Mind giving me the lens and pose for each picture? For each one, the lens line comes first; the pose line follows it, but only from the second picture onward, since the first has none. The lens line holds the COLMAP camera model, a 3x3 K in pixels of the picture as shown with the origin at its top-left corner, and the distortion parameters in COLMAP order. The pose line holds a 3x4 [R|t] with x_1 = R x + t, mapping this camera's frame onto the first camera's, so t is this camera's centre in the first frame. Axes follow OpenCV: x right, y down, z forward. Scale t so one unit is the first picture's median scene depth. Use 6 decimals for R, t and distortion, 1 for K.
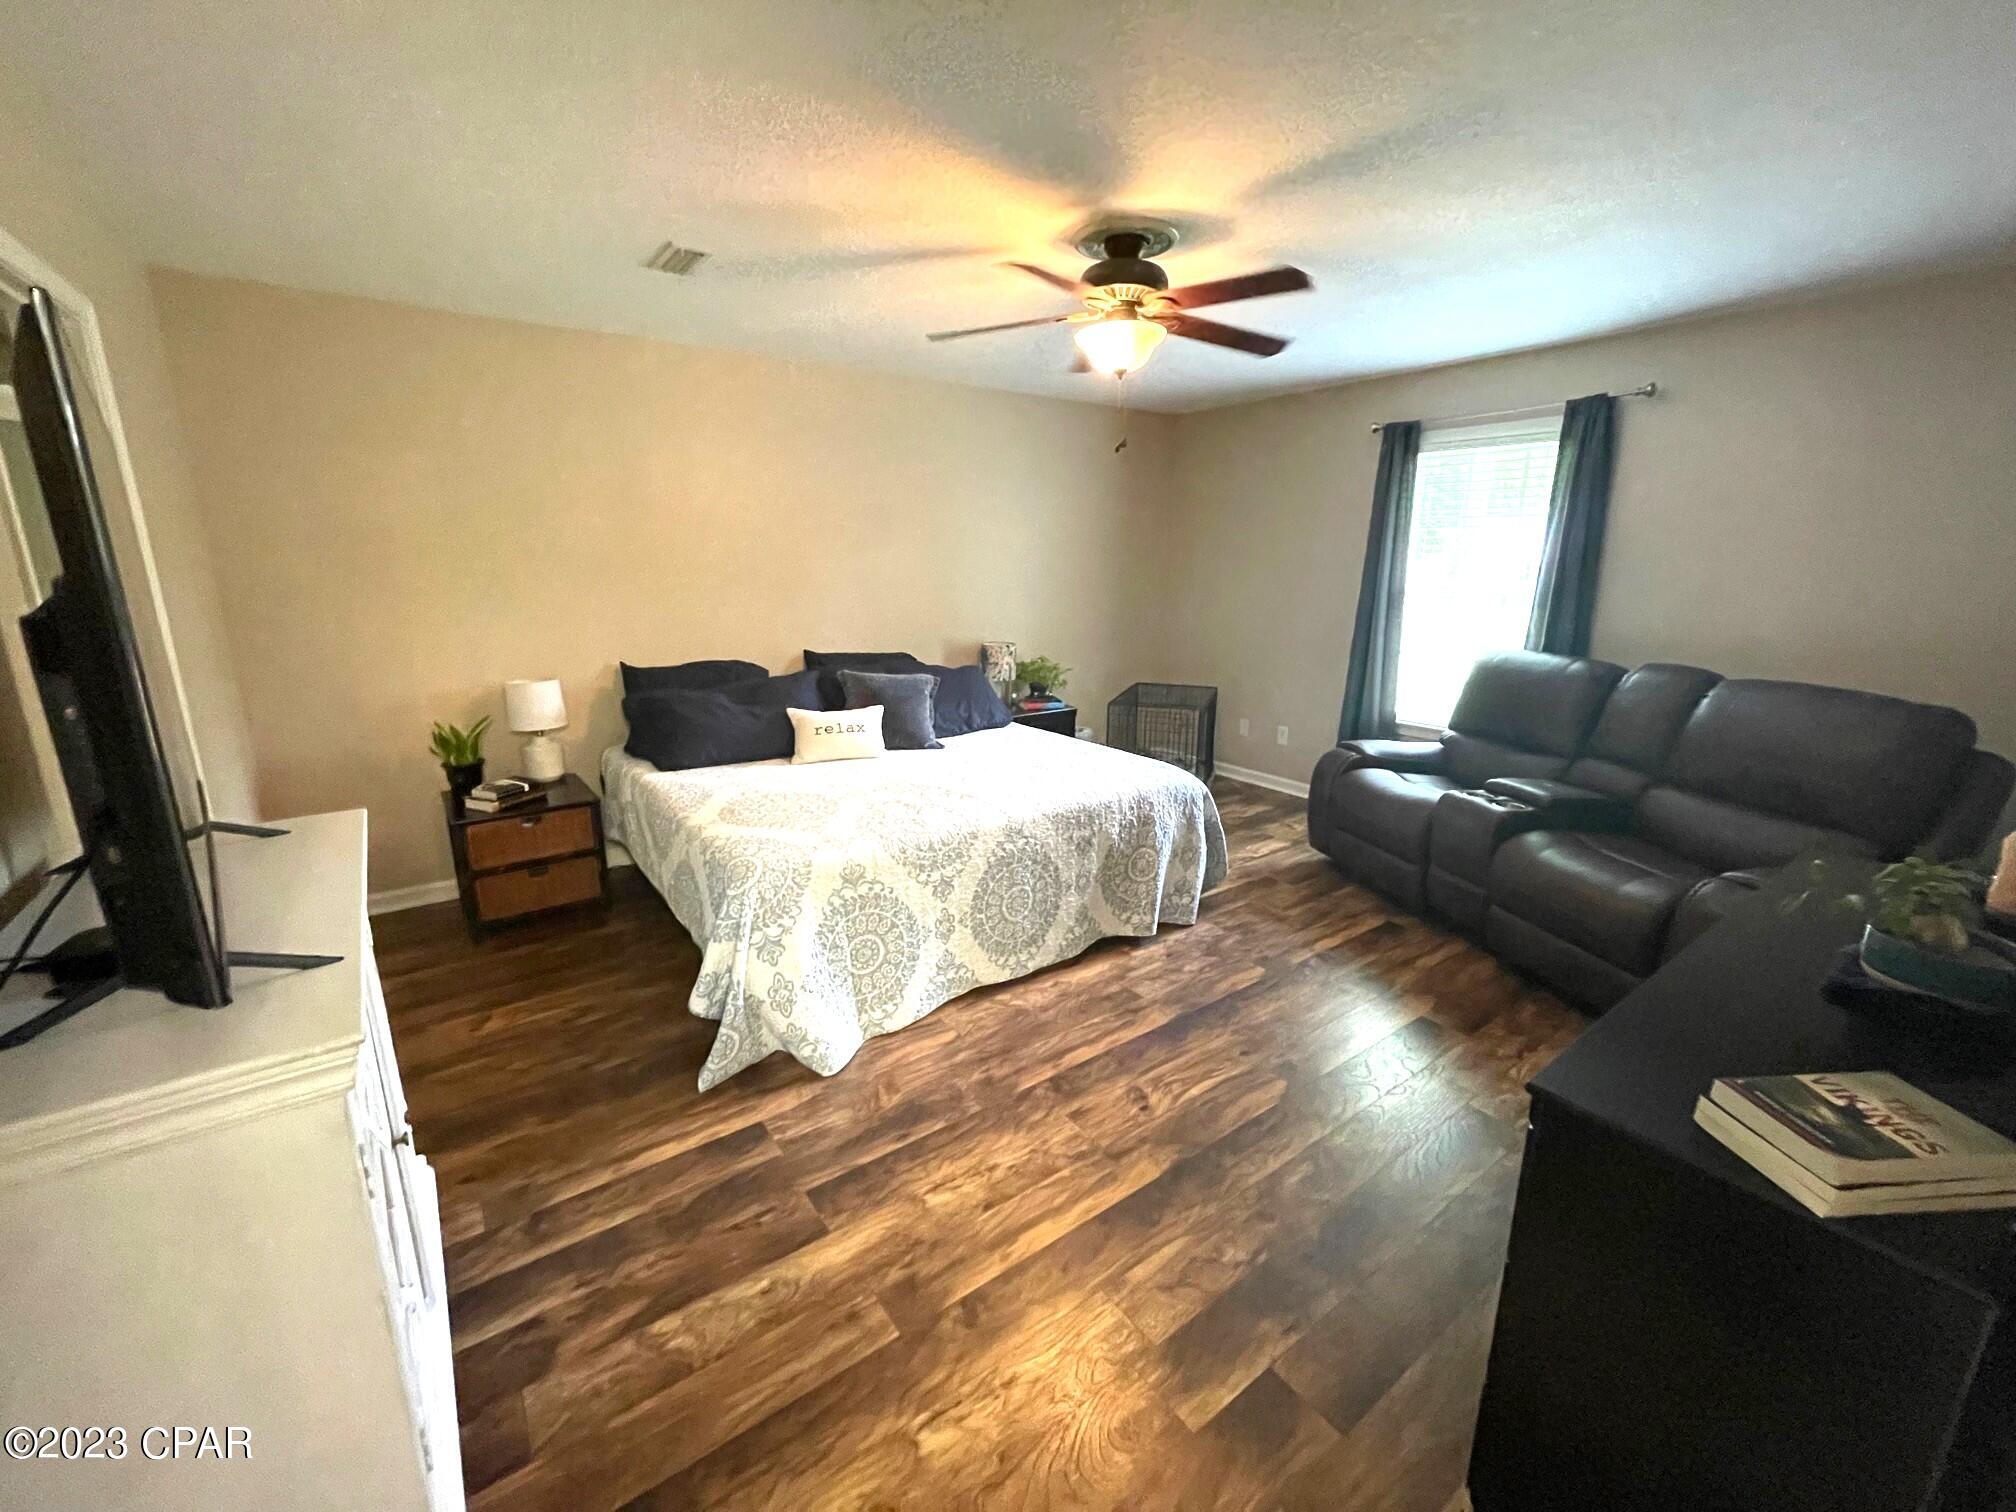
lens RADIAL K [[809.7, 0, 1005.2], [0, 809.7, 754.2], [0, 0, 1]] dist [-0.002688, -0.000244]
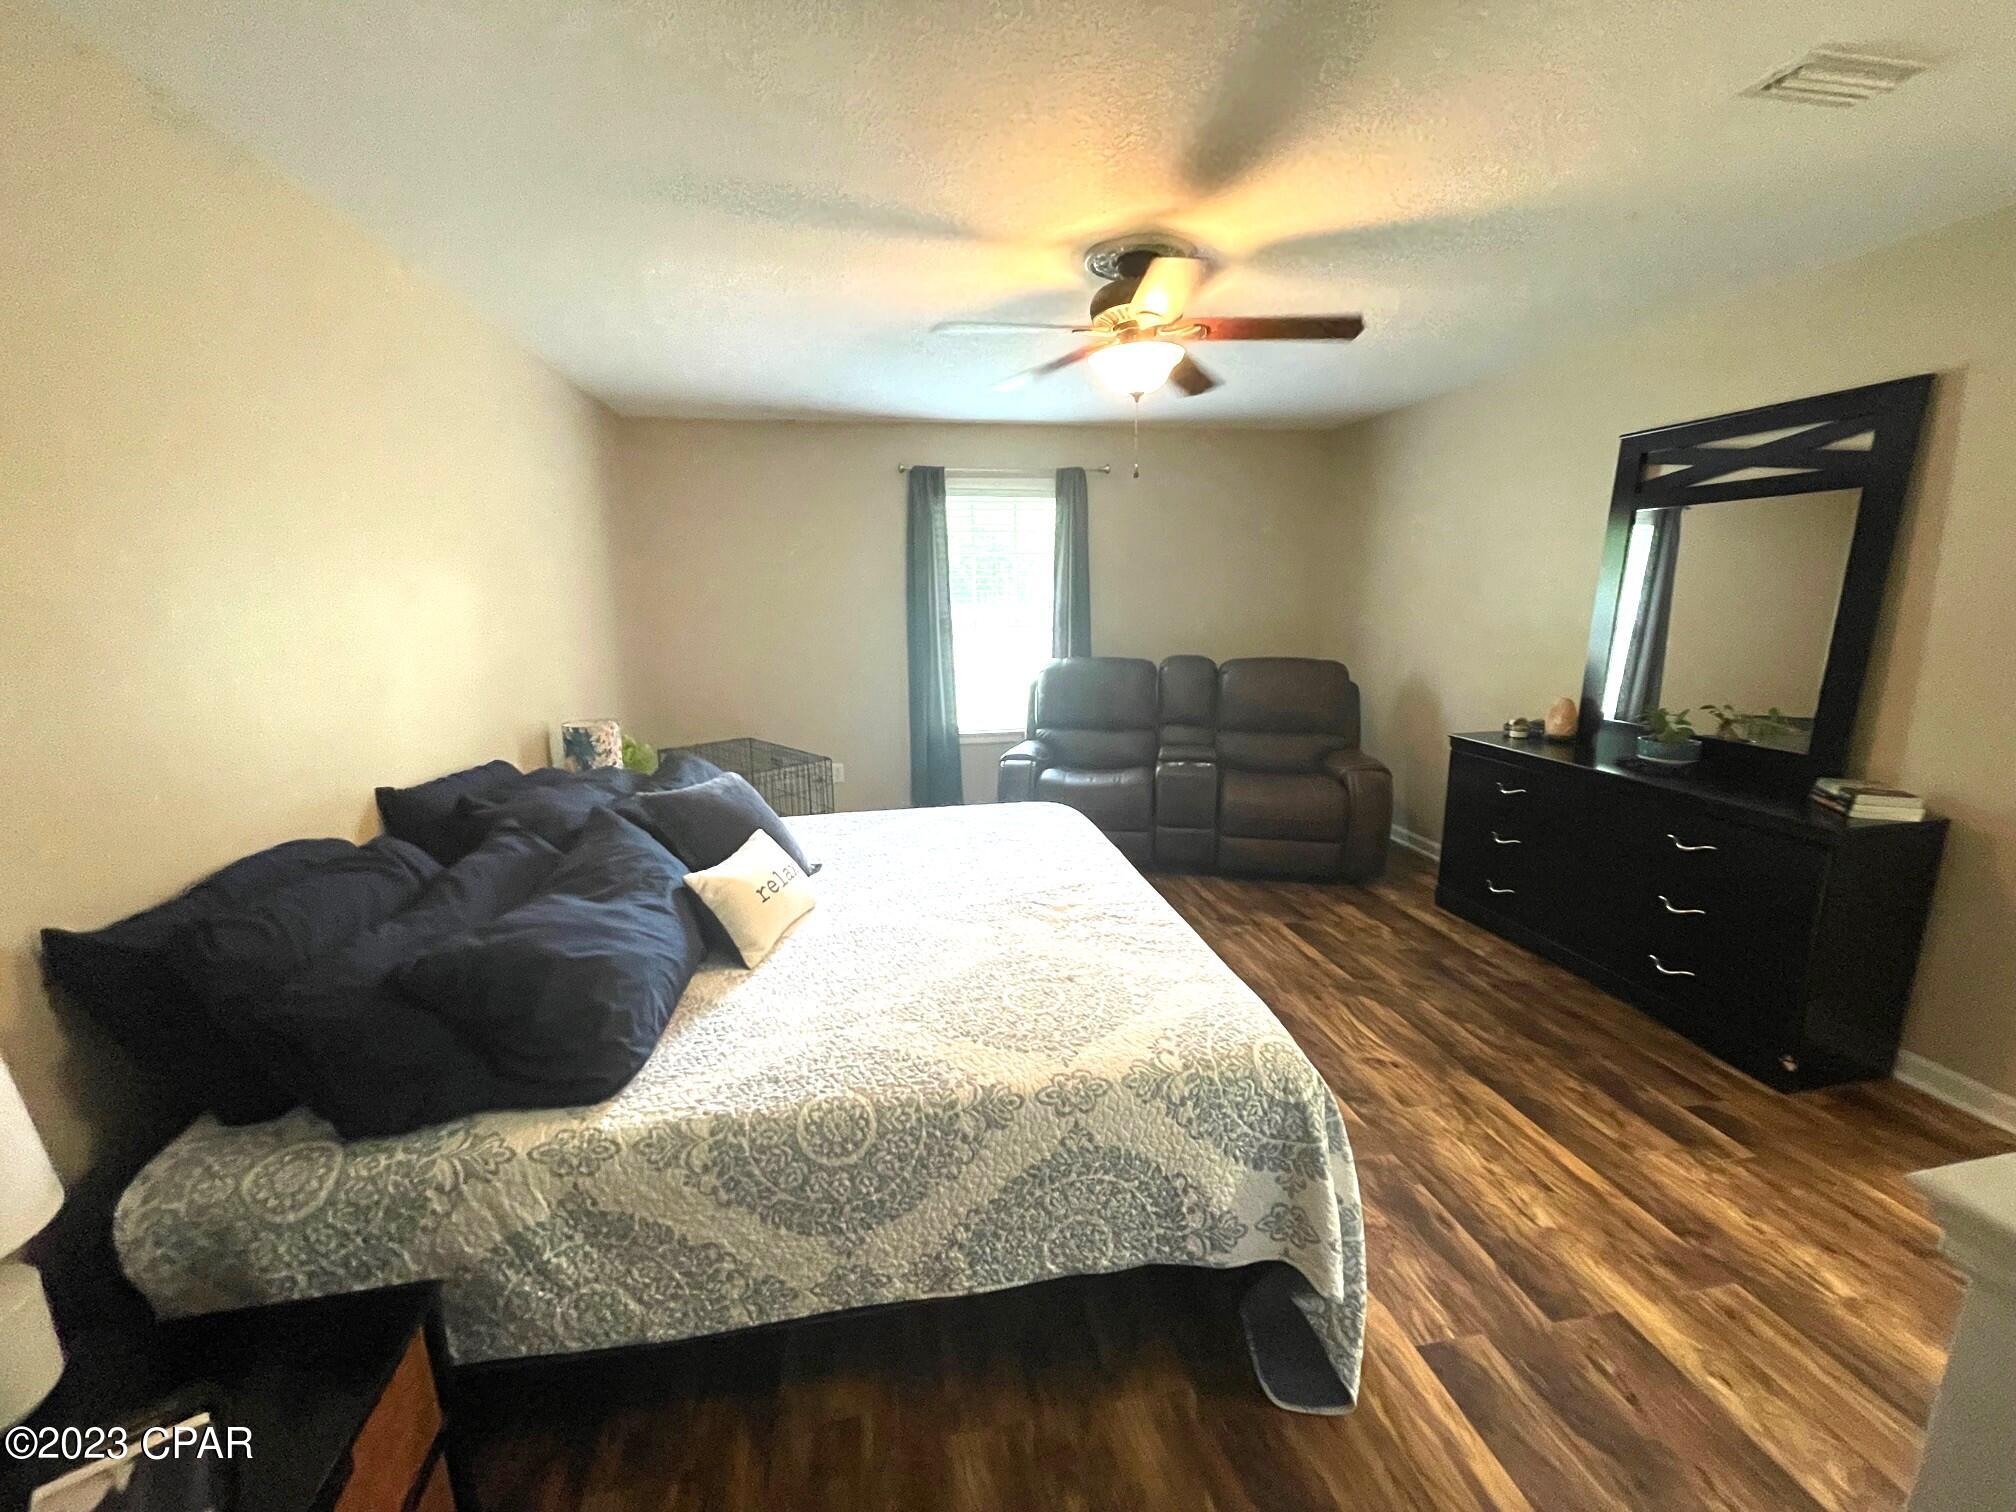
lens RADIAL K [[814.5, 0, 1003.0], [0, 814.5, 755.2], [0, 0, 1]] dist [-0.000951, -0.000461]
pose [[0.441459, -0.190662, 0.876791, -1.059604], [0.224222, 0.969603, 0.097949, -0.236441], [-0.868814, 0.153355, 0.470791, 0.933188]]
